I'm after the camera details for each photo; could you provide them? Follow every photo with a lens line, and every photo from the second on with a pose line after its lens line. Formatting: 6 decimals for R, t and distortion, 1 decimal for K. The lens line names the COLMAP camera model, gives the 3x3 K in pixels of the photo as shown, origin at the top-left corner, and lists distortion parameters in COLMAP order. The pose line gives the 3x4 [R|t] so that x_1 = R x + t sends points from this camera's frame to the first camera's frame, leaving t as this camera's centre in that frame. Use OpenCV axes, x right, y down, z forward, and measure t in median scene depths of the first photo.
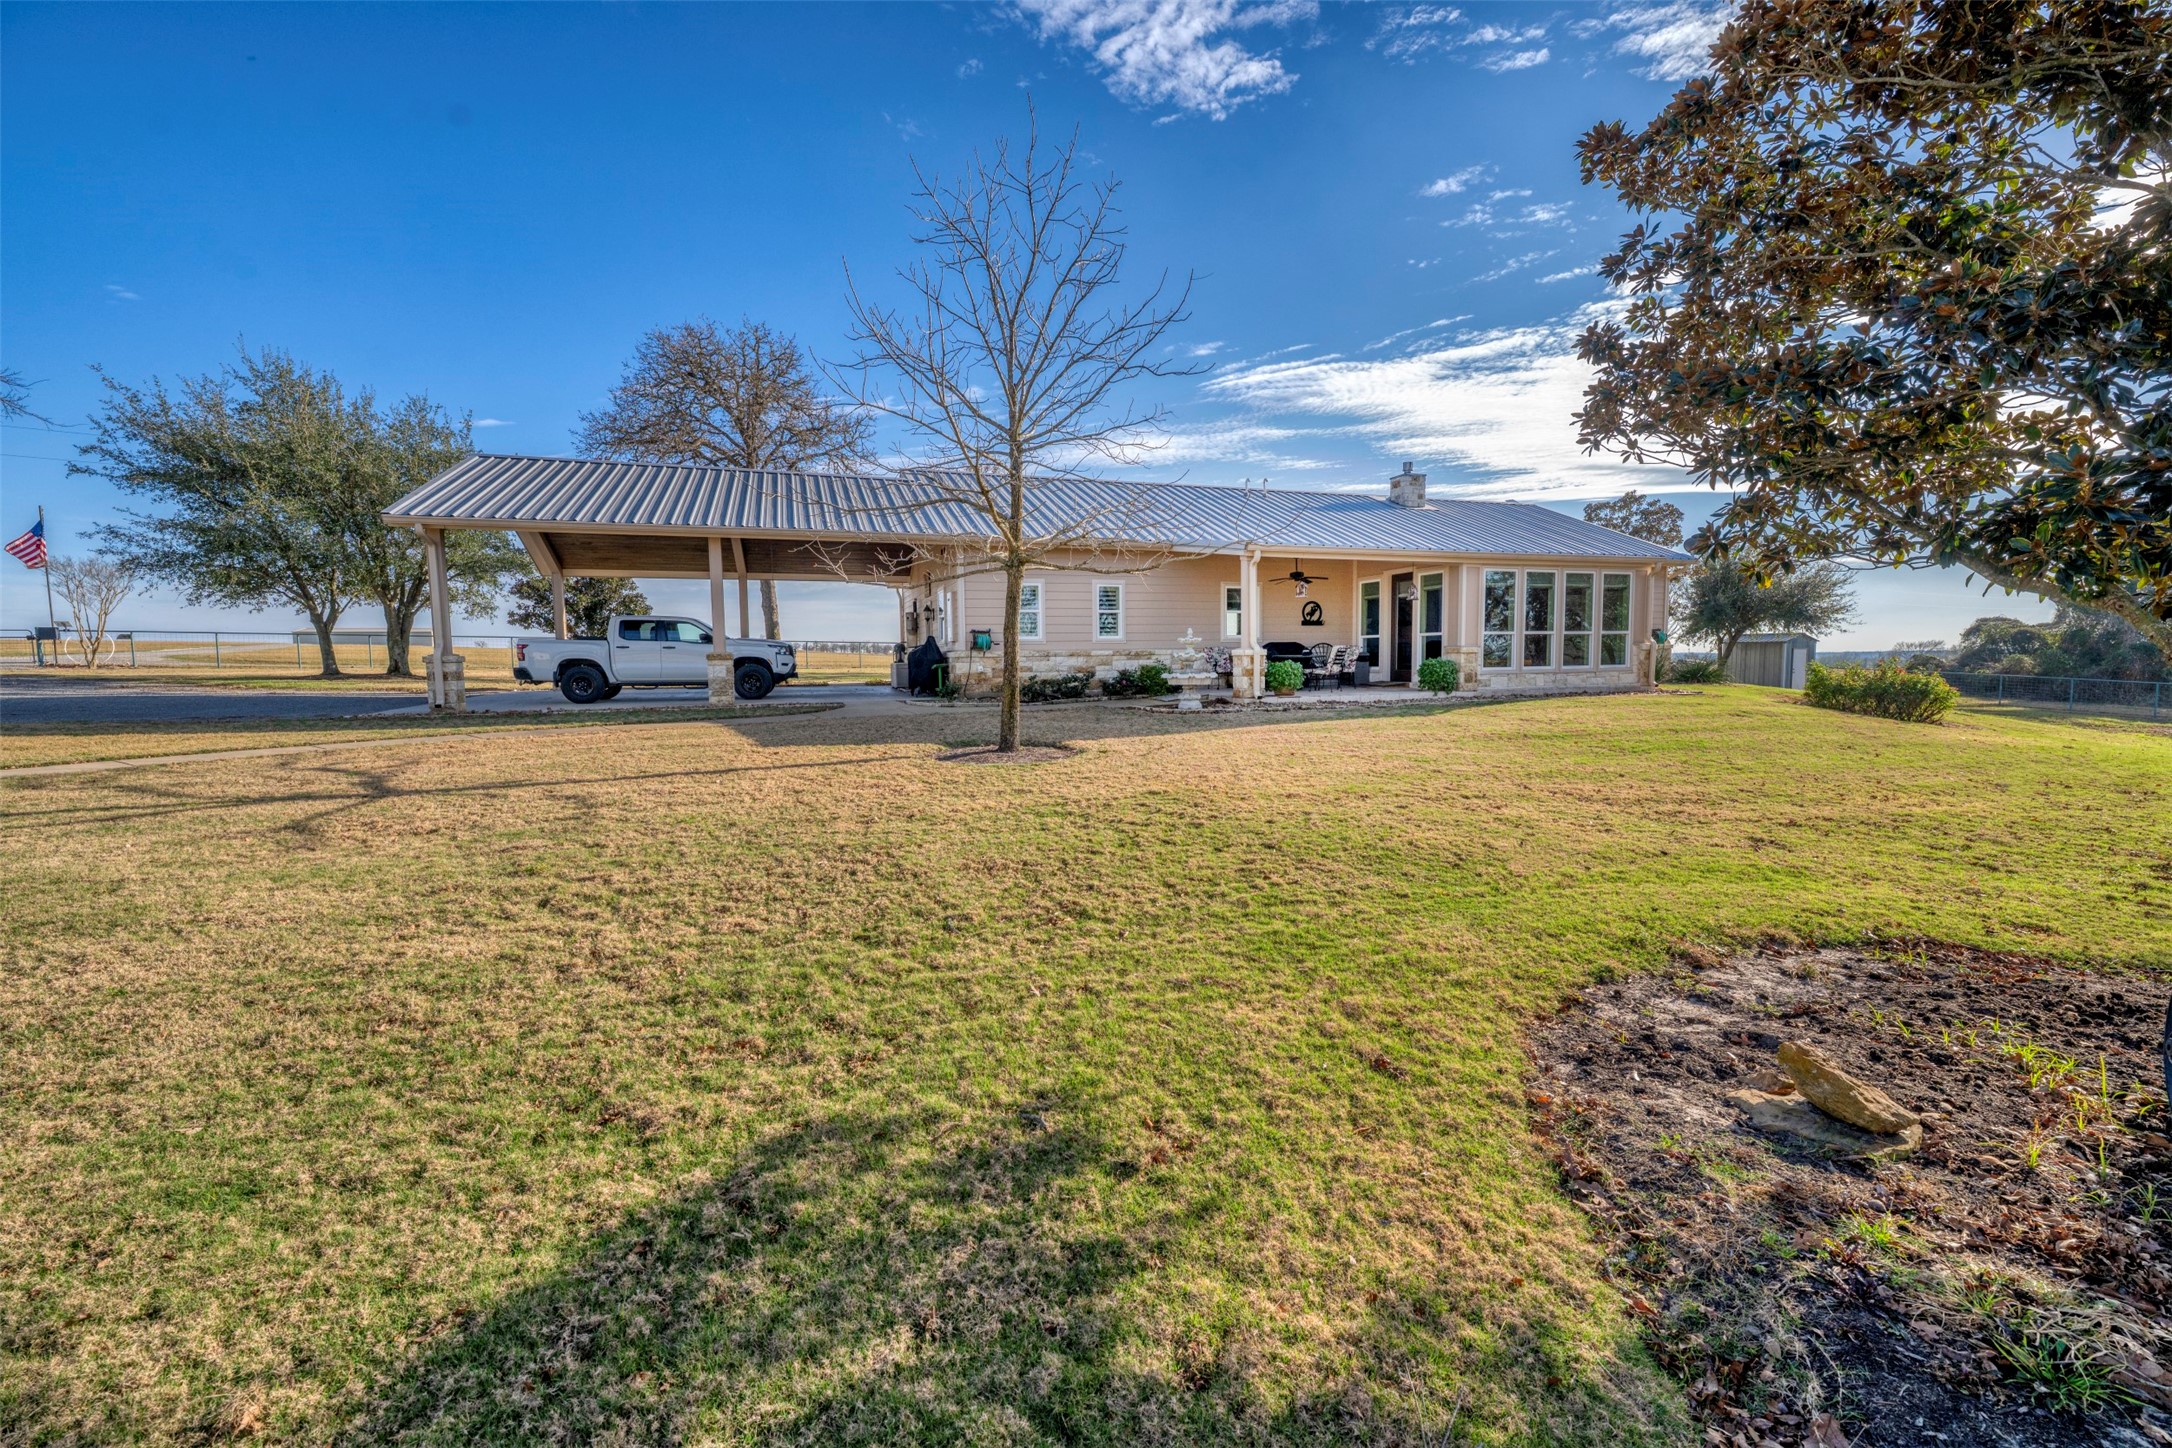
lens RADIAL K [[884.2, 0, 1086.0], [0, 884.2, 724.0], [0, 0, 1]] dist [-0.001999, -0.000160]
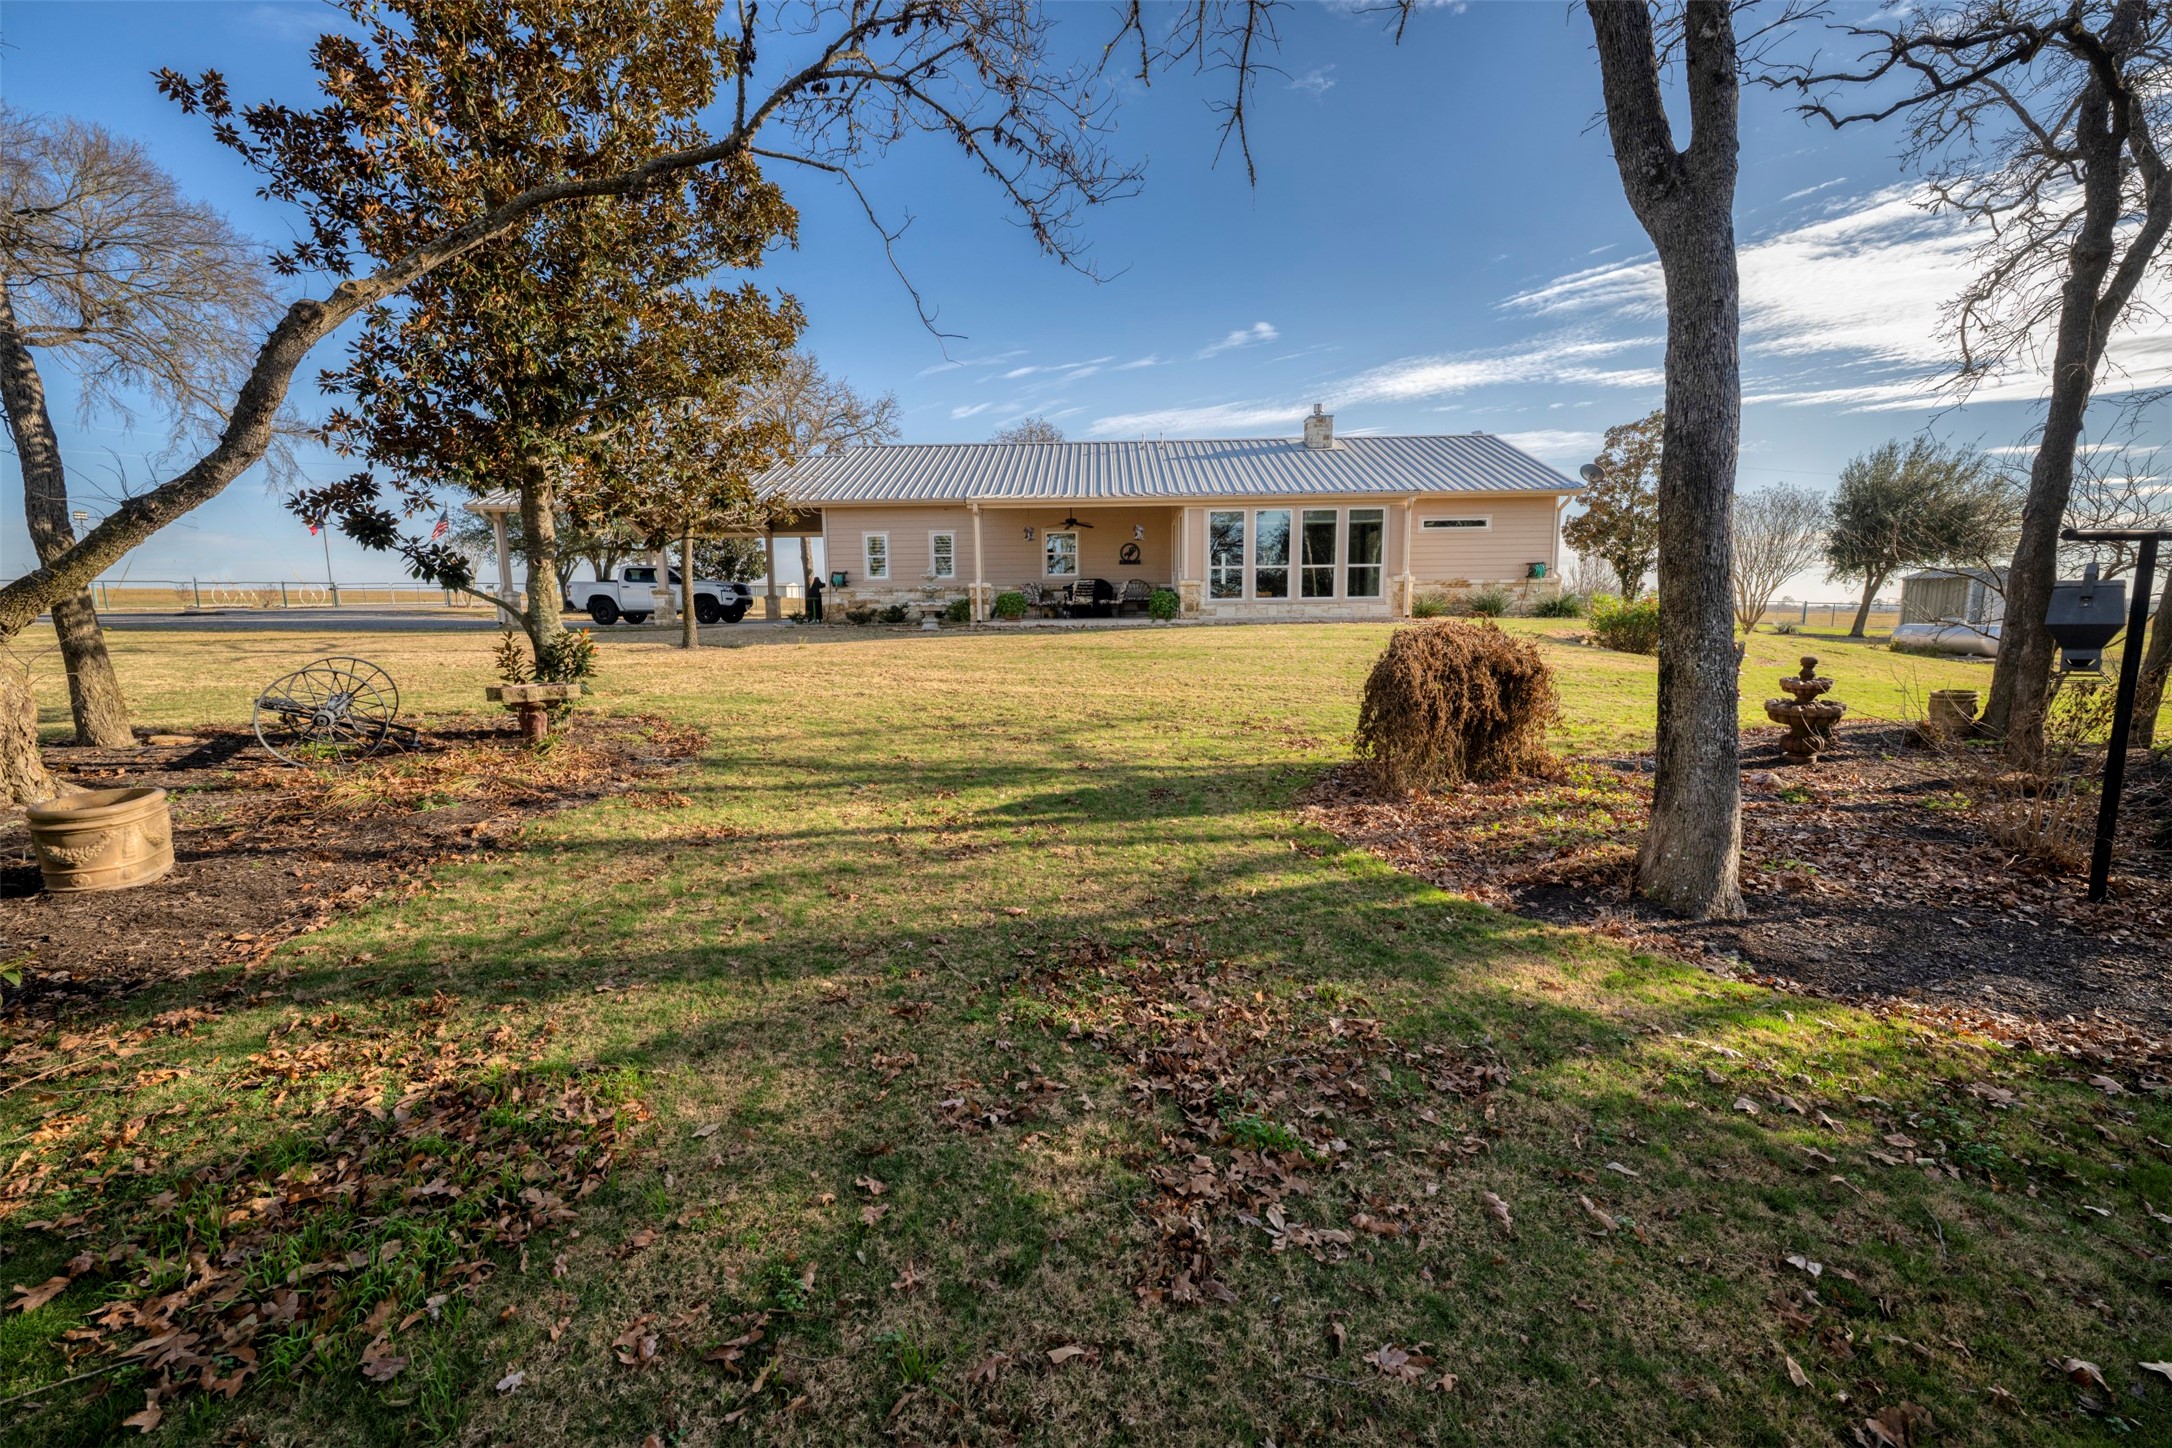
lens RADIAL K [[859.1, 0, 1086.0], [0, 859.1, 724.0], [0, 0, 1]] dist [-0.000931, -0.000088]
pose [[0.937926, 0.044285, -0.343995, 0.646920], [-0.022536, 0.997500, 0.066970, 0.025540], [0.346101, -0.055061, 0.936580, -0.096490]]
